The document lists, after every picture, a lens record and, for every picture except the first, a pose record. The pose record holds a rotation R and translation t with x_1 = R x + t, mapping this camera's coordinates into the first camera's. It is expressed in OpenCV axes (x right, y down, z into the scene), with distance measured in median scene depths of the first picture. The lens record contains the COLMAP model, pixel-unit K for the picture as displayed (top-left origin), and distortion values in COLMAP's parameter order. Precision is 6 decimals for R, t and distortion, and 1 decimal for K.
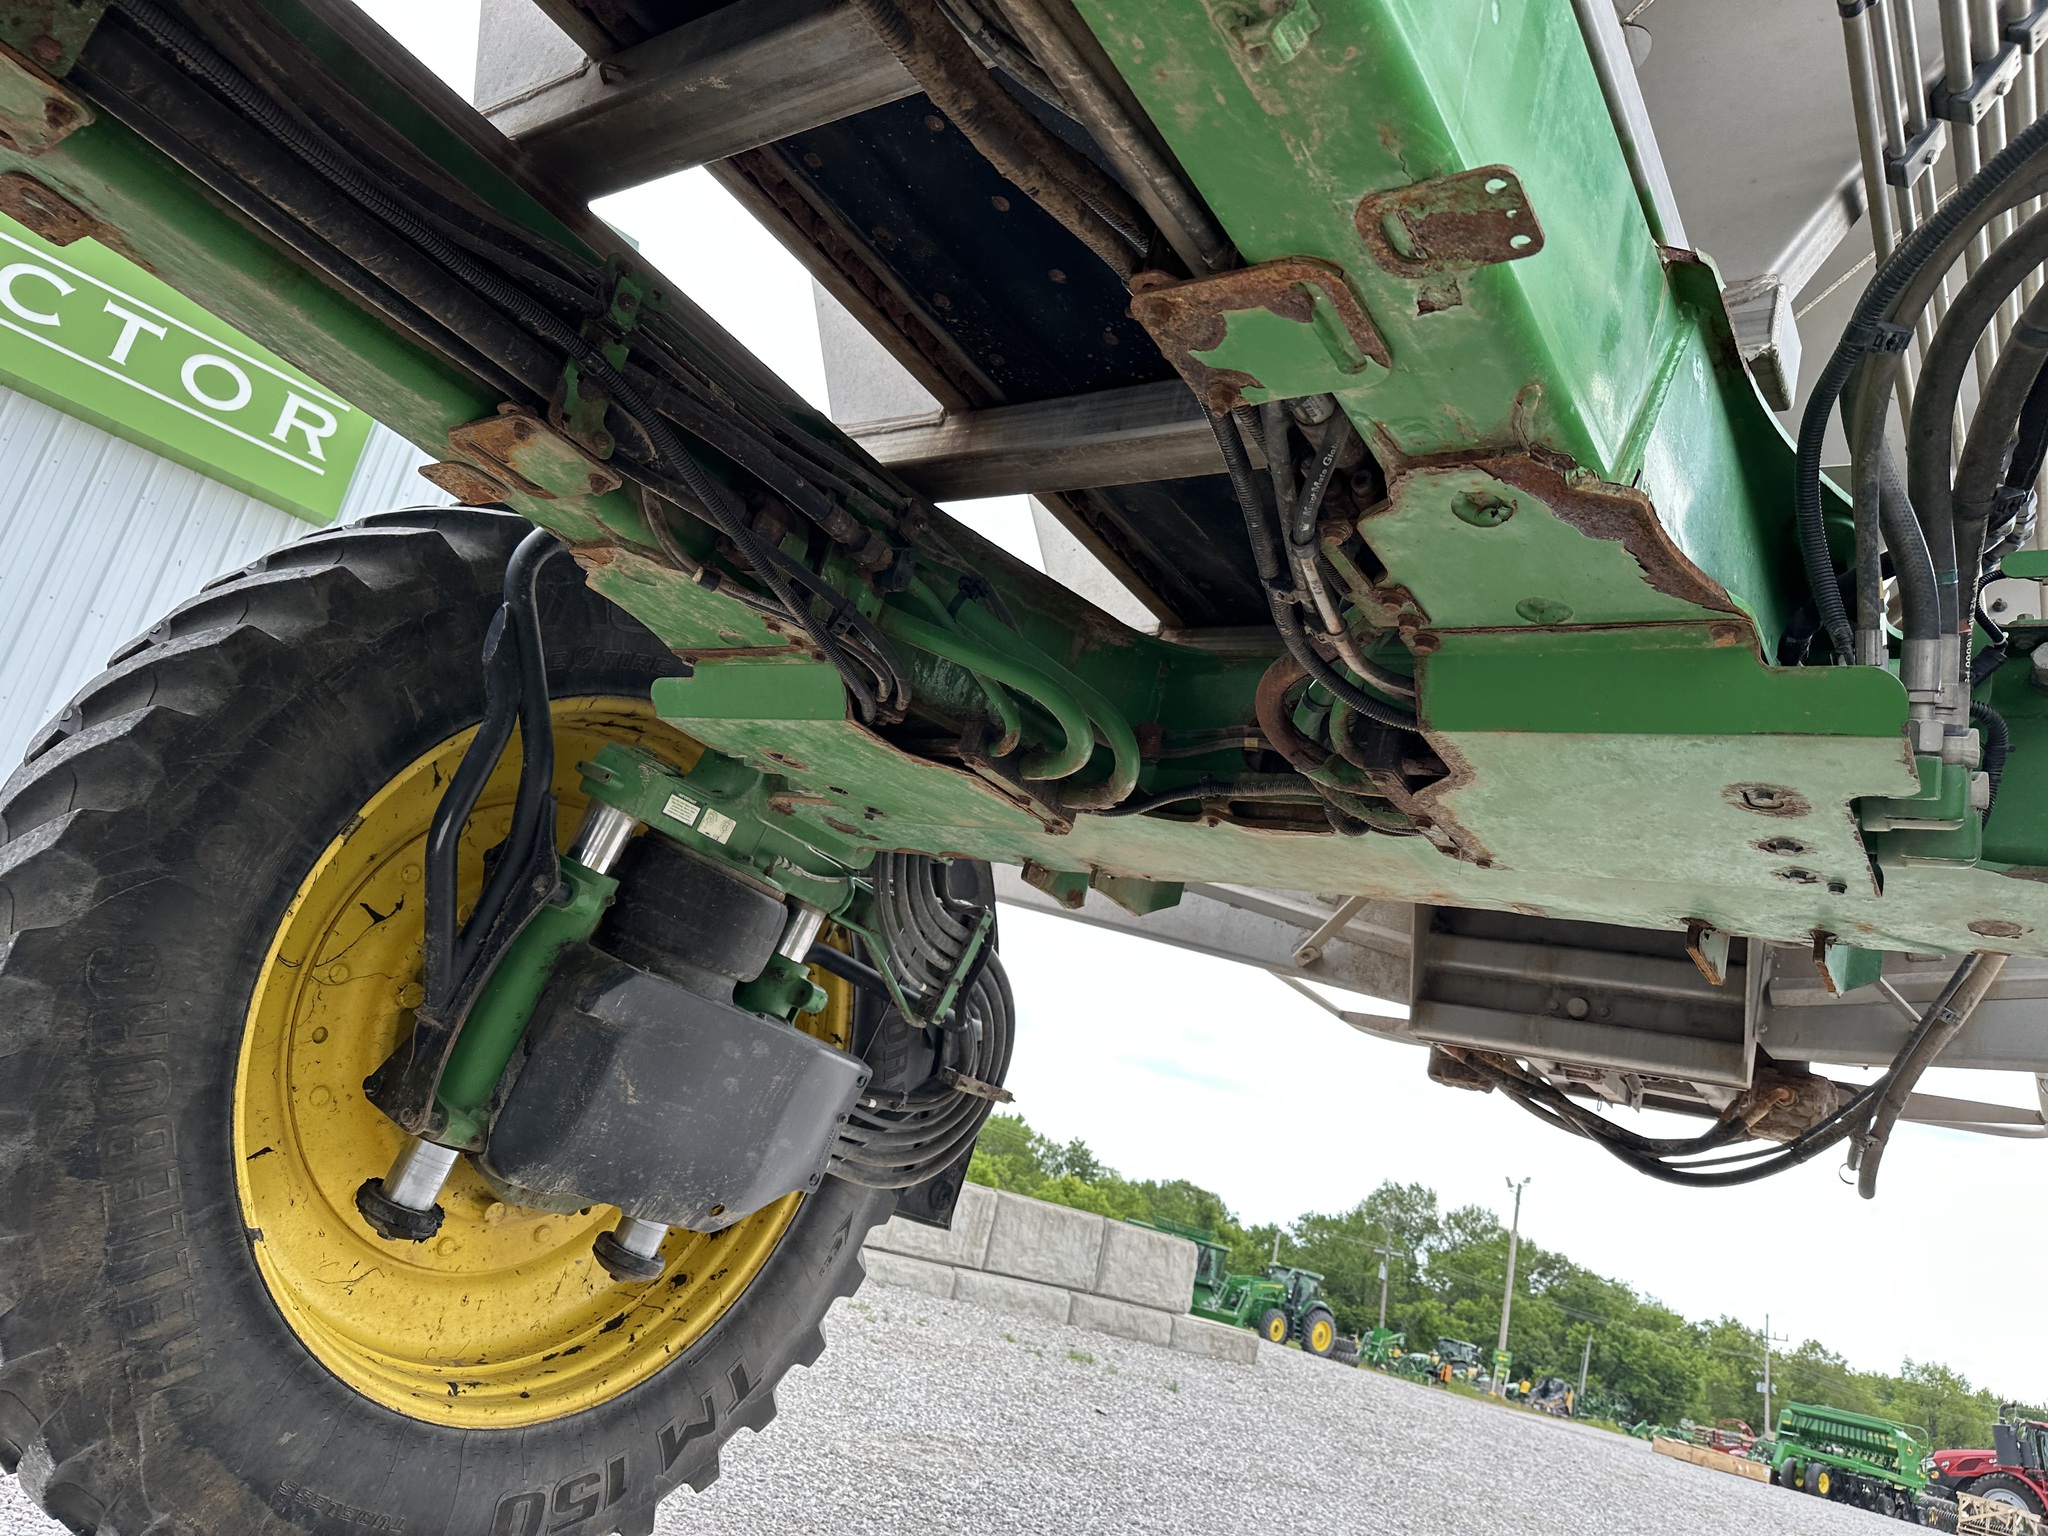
lens RADIAL K [[1437.1, 0, 1018.6], [0, 1437.1, 779.5], [0, 0, 1]] dist [0.041504, -0.050864]
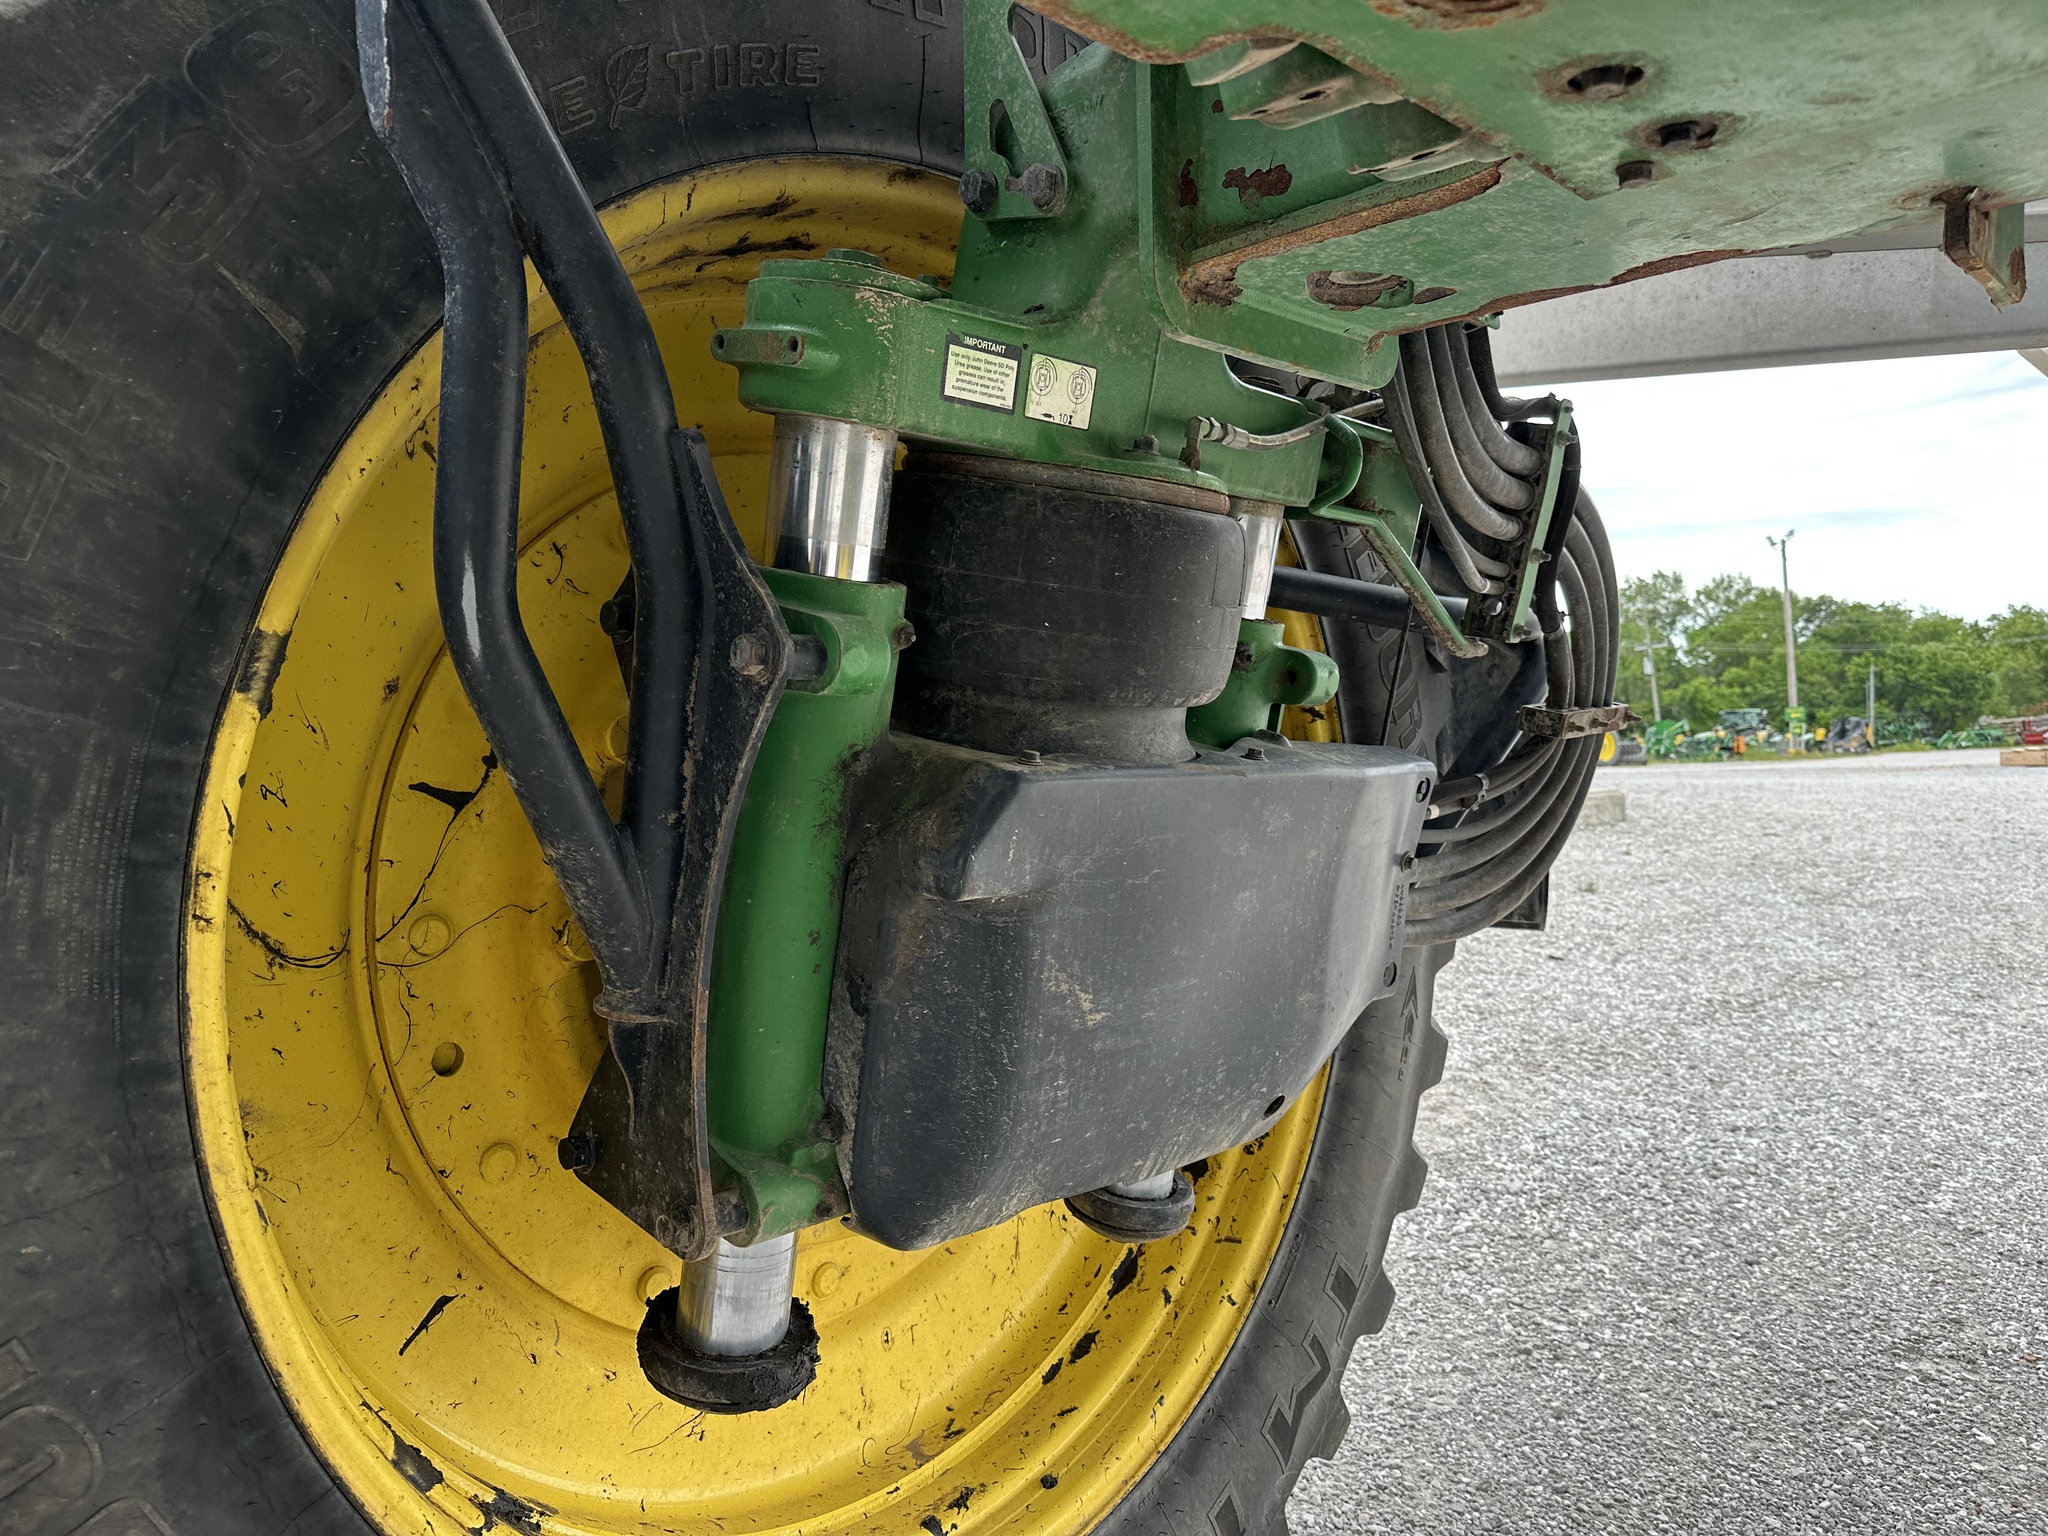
lens RADIAL K [[1437.1, 0, 1039.7], [0, 1437.1, 781.8], [0, 0, 1]] dist [0.041504, -0.050864]
pose [[0.948664, -0.273005, -0.159705, -0.169360], [0.309236, 0.906611, 0.287104, 0.011349], [0.066410, -0.321752, 0.944492, 0.521865]]
